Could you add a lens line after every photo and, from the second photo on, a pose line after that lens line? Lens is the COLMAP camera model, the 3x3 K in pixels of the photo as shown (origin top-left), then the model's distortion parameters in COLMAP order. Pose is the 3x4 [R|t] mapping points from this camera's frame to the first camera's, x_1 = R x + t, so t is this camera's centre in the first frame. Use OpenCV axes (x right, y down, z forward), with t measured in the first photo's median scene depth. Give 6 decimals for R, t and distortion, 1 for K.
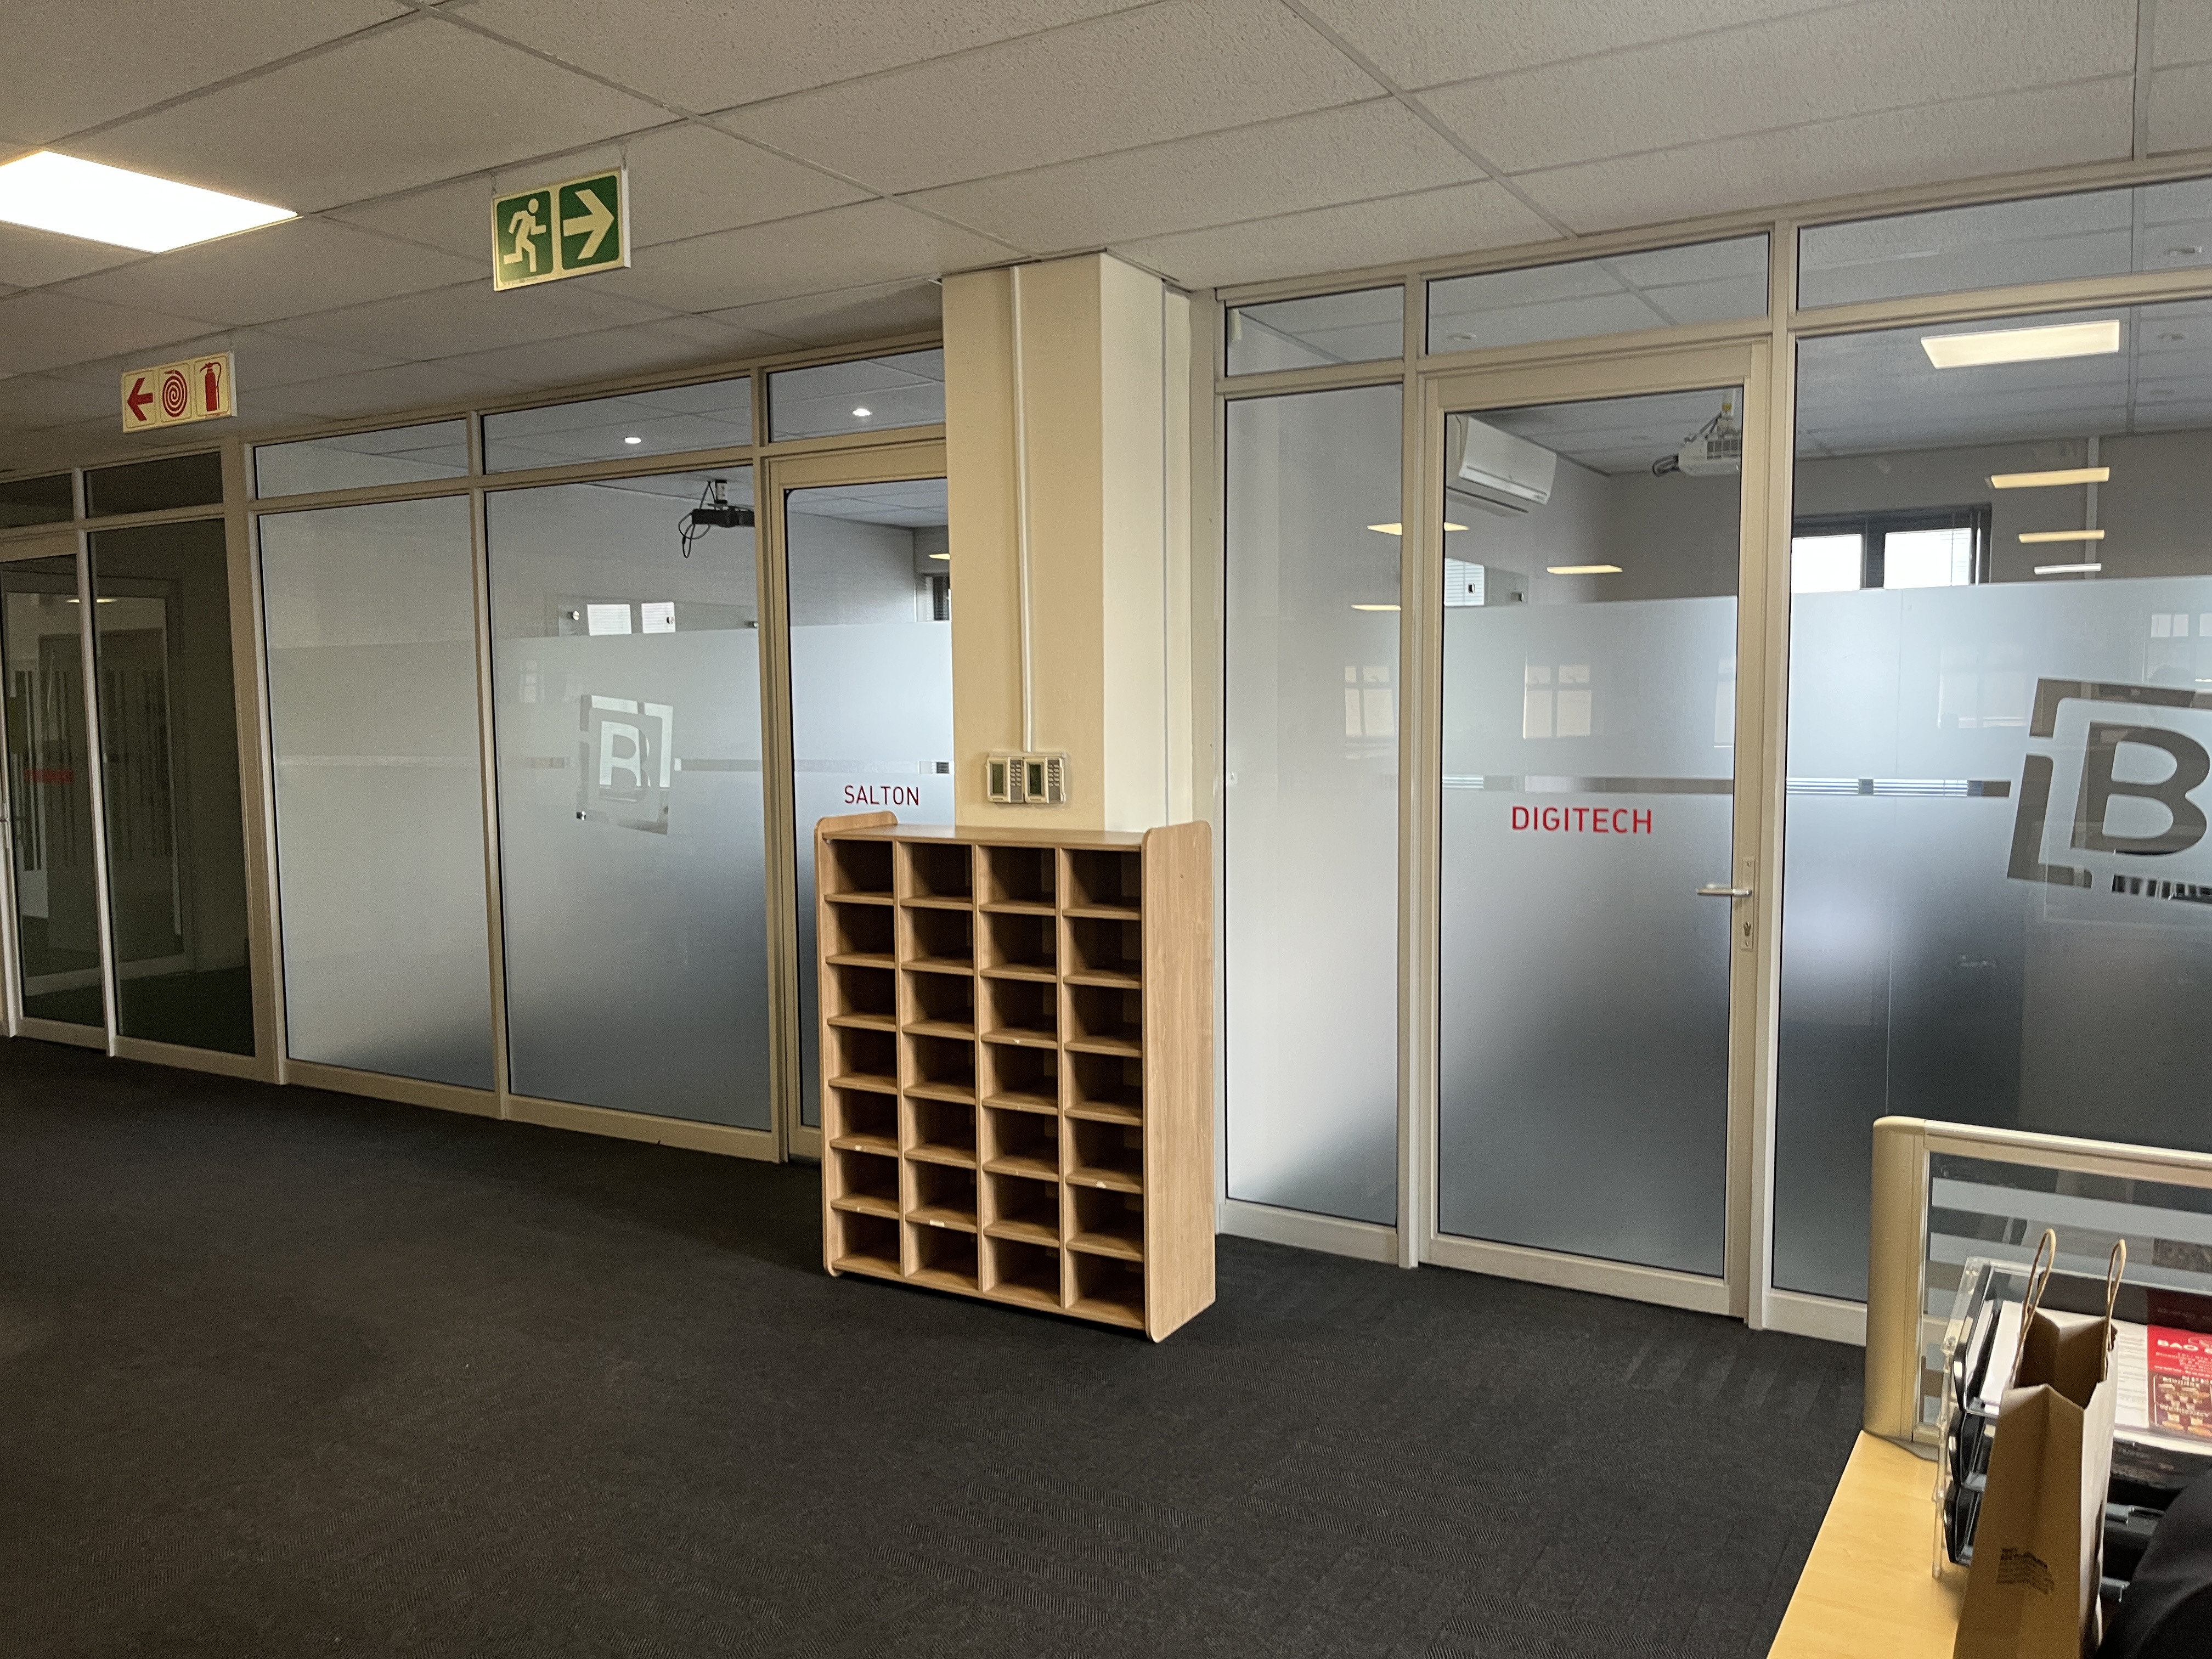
lens RADIAL K [[1700.3, 0, 1104.4], [0, 1700.3, 837.8], [0, 0, 1]] dist [0.041747, -0.065777]
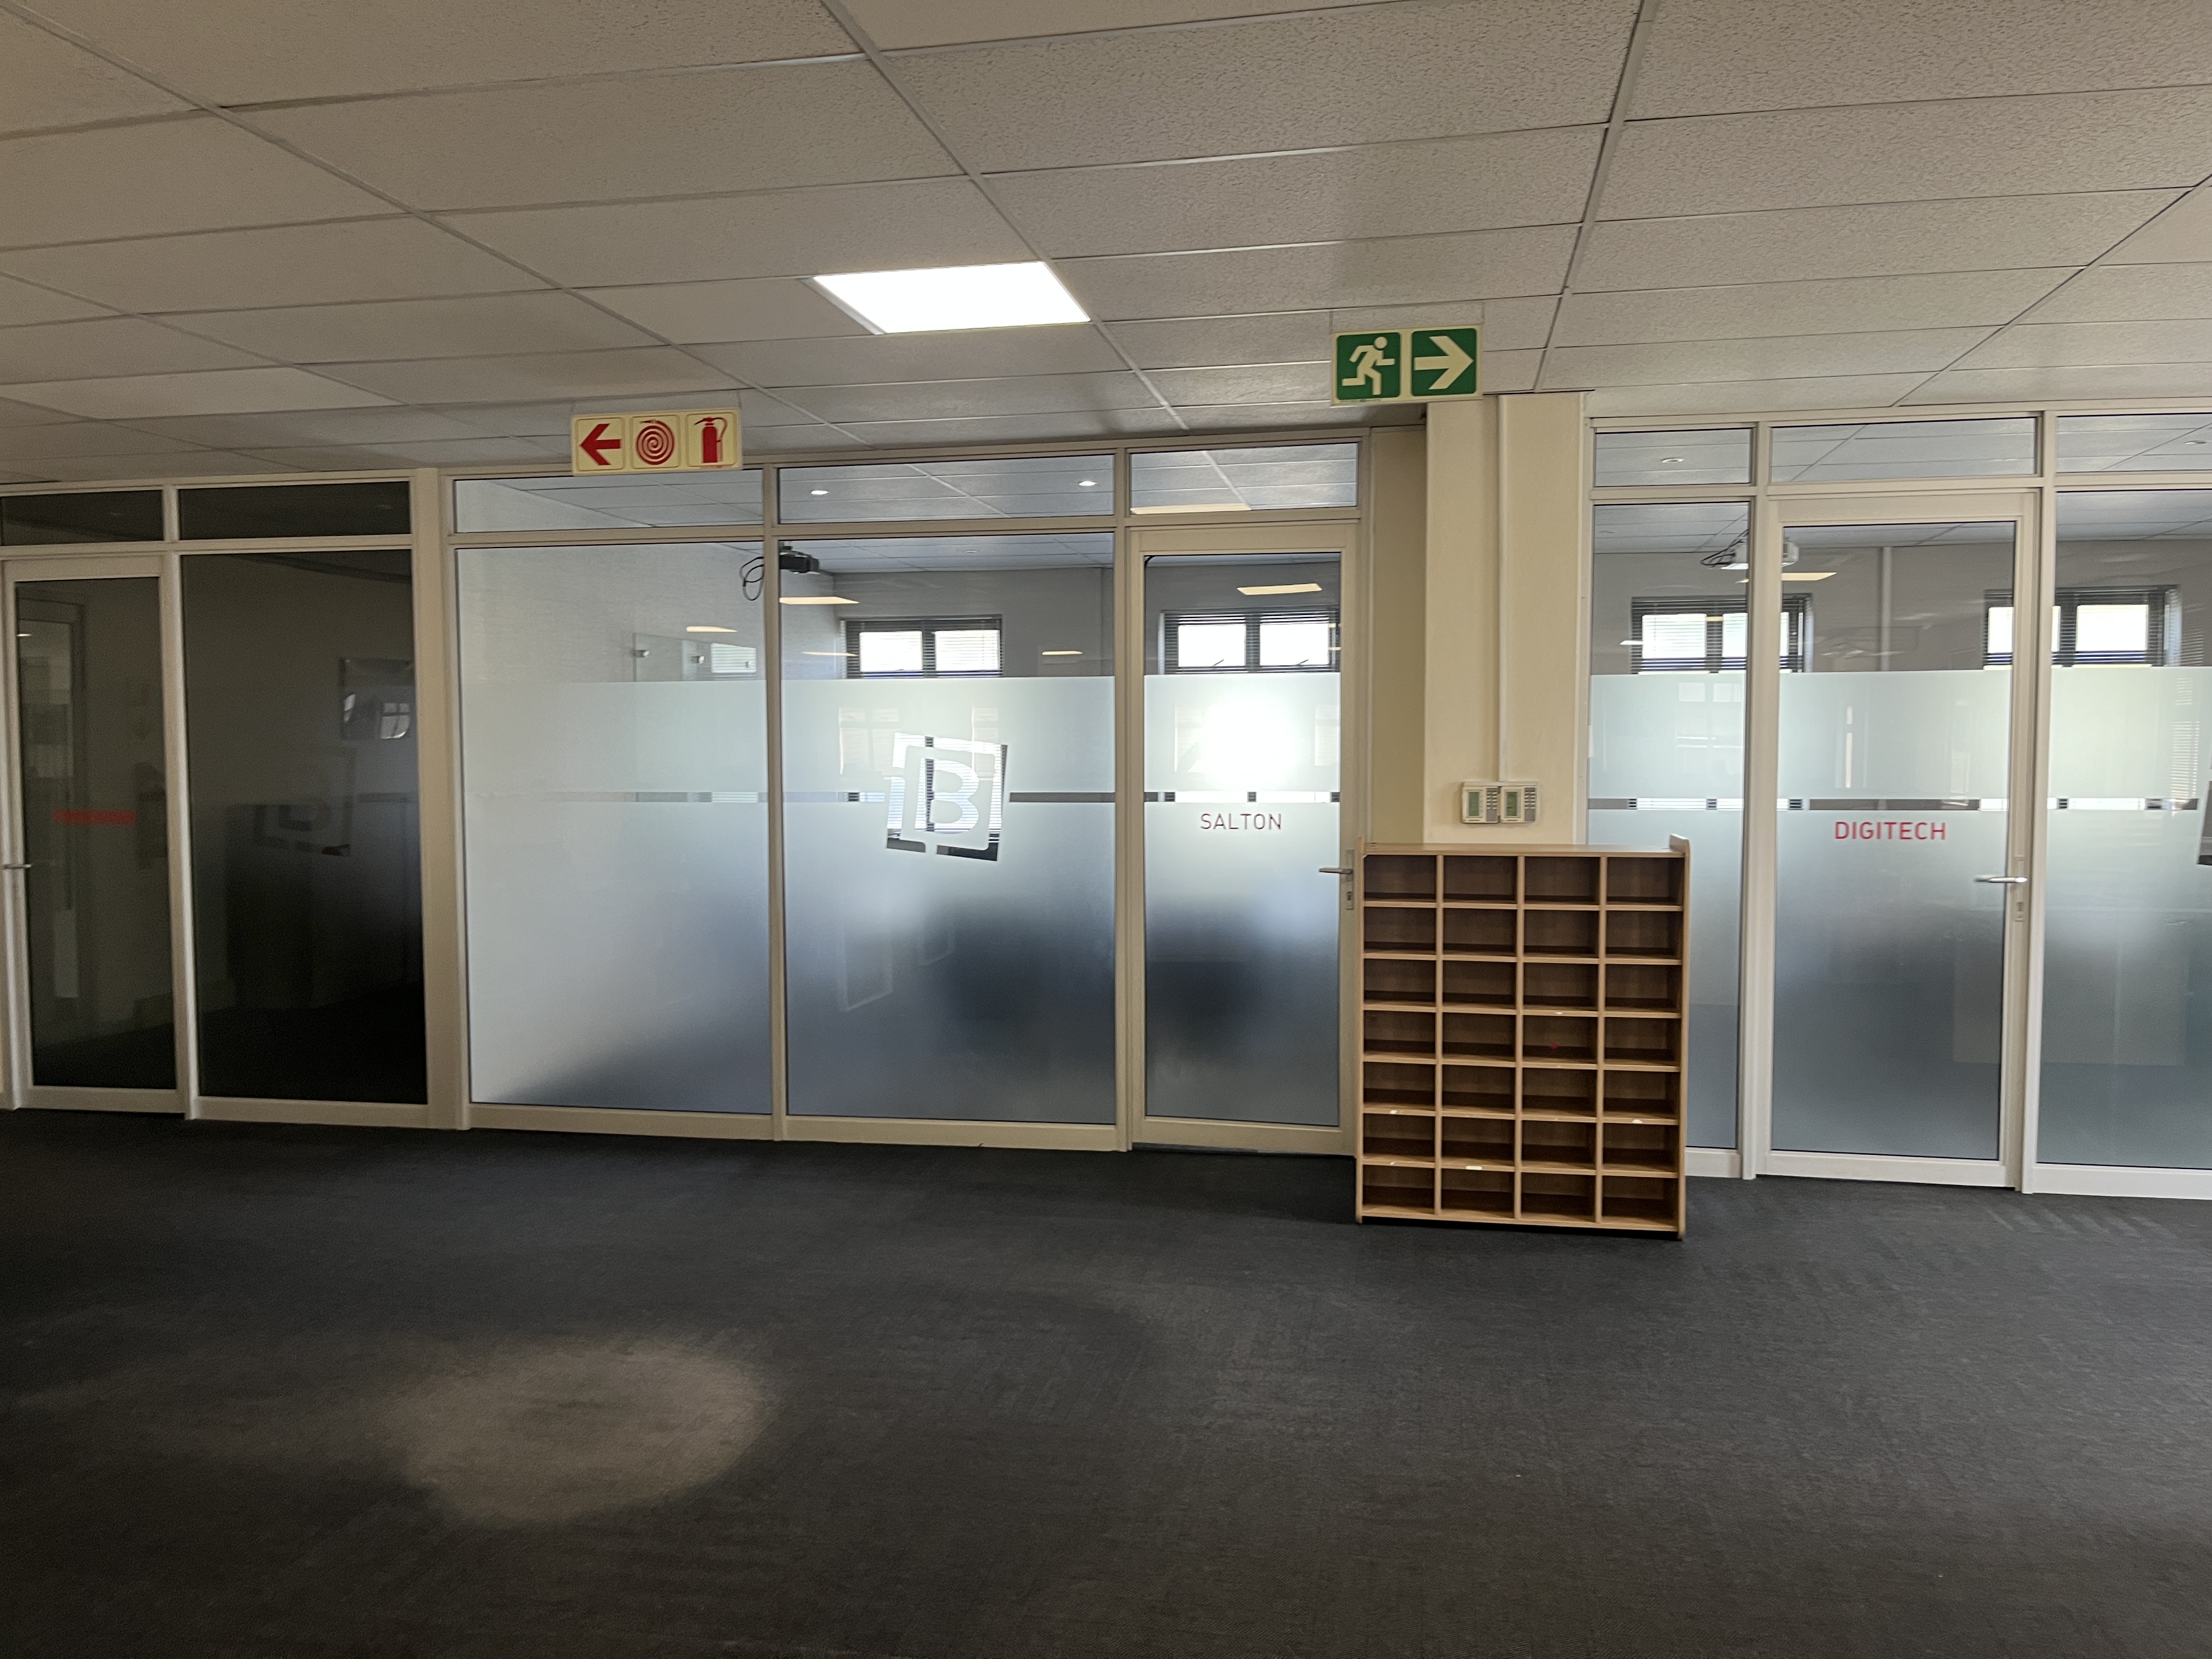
lens RADIAL K [[1700.3, 0, 1099.2], [0, 1700.3, 816.7], [0, 0, 1]] dist [0.041747, -0.065777]
pose [[0.942954, -0.008996, 0.332802, -0.738908], [0.021281, 0.999219, -0.033289, 0.009960], [-0.332243, 0.038472, 0.942409, -0.070462]]
